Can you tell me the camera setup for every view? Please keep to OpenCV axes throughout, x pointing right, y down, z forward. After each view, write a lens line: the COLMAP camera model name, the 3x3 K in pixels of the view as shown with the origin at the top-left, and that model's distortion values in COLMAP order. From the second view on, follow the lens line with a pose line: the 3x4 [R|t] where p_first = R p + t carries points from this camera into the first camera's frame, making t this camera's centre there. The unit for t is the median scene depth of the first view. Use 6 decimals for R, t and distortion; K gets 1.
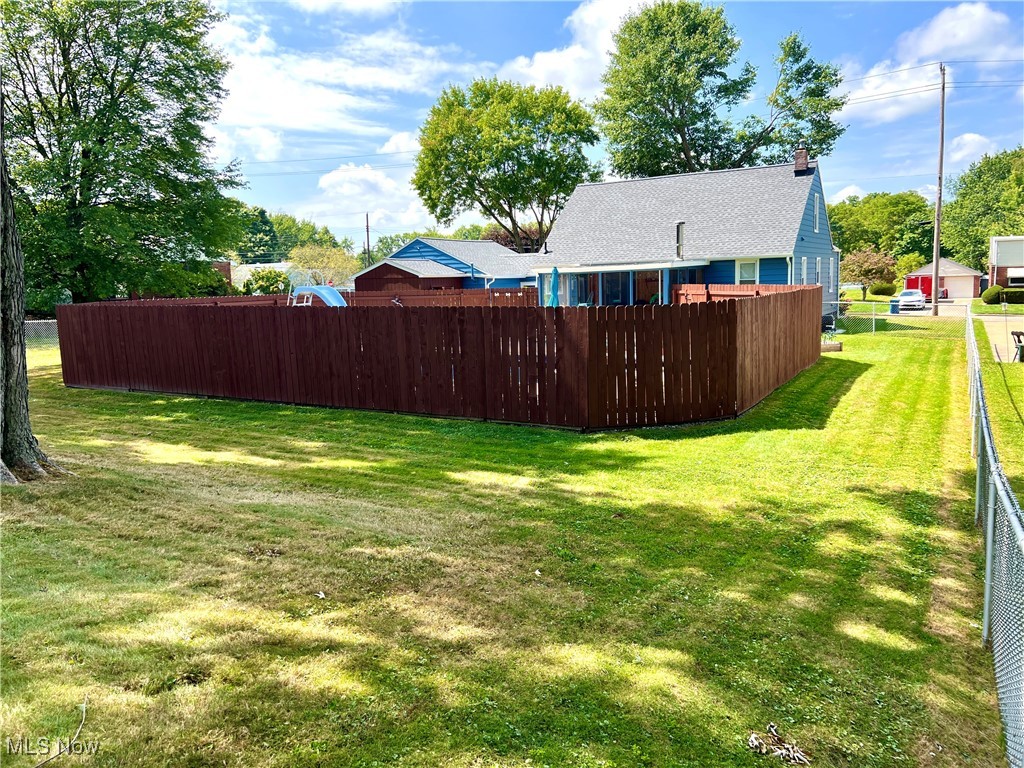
lens RADIAL K [[769.3, 0, 509.5], [0, 769.3, 377.5], [0, 0, 1]] dist [0.057093, -0.067699]
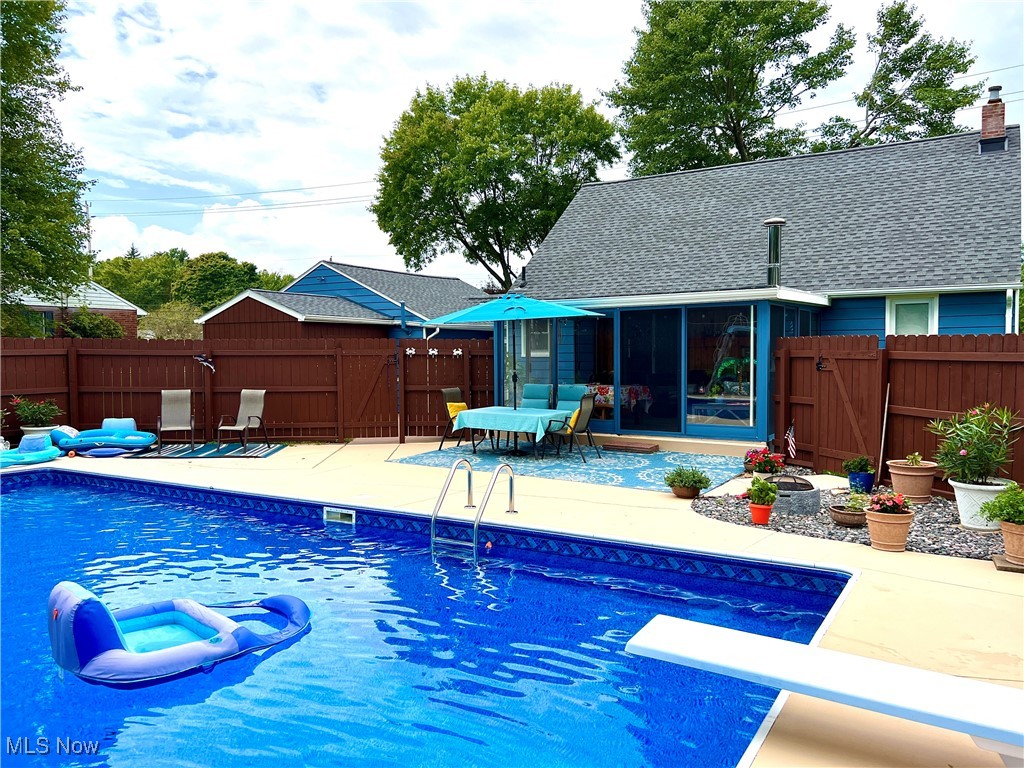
lens RADIAL K [[769.3, 0, 511.5], [0, 769.3, 387.5], [0, 0, 1]] dist [0.057093, -0.067699]
pose [[0.999392, 0.028057, -0.020706, 0.052715], [-0.029585, 0.996547, -0.077587, -0.040619], [0.018458, 0.078152, 0.996771, 0.430522]]
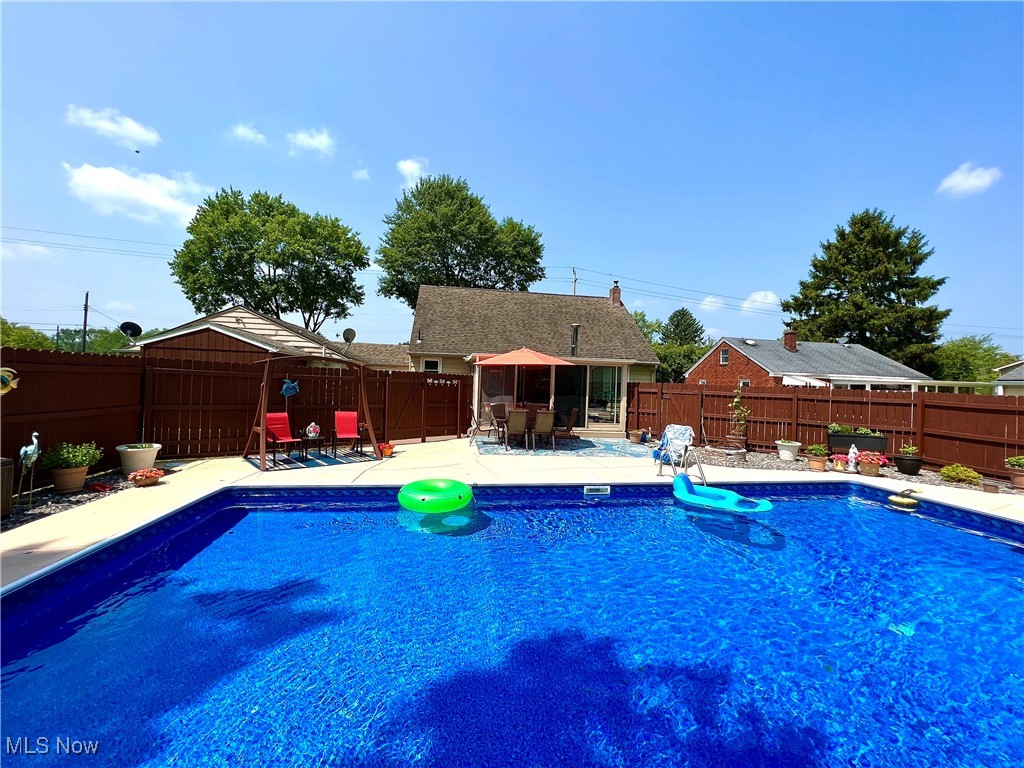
lens RADIAL K [[409.5, 0, 509.7], [0, 409.5, 384.1], [0, 0, 1]] dist [-0.005143, 0.000776]
pose [[0.776240, 0.057689, 0.627792, -0.182764], [0.021329, 0.992831, -0.117606, -0.047475], [-0.630076, 0.104681, 0.769445, 0.547680]]
